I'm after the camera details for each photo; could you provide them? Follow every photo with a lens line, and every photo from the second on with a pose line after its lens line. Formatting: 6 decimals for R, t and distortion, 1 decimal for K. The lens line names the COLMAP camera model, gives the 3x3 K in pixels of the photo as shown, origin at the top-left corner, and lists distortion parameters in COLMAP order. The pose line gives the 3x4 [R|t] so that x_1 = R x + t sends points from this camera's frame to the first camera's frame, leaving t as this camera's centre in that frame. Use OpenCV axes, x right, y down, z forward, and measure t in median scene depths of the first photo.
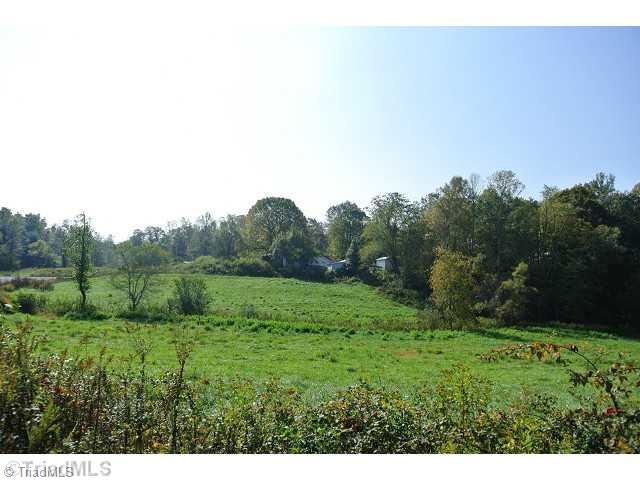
lens RADIAL K [[471.7, 0, 320.0], [0, 471.7, 240.0], [0, 0, 1]] dist [-0.053833, -0.001525]
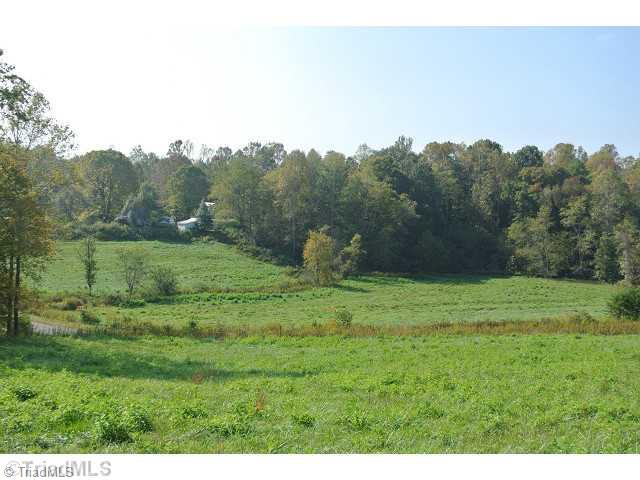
lens RADIAL K [[509.8, 0, 320.0], [0, 509.8, 240.0], [0, 0, 1]] dist [-0.052112, 0.010470]
pose [[0.920935, -0.043376, 0.387295, -0.256428], [-0.009776, 0.990903, 0.134224, -0.130400], [-0.389593, -0.127398, 0.912133, -0.354086]]
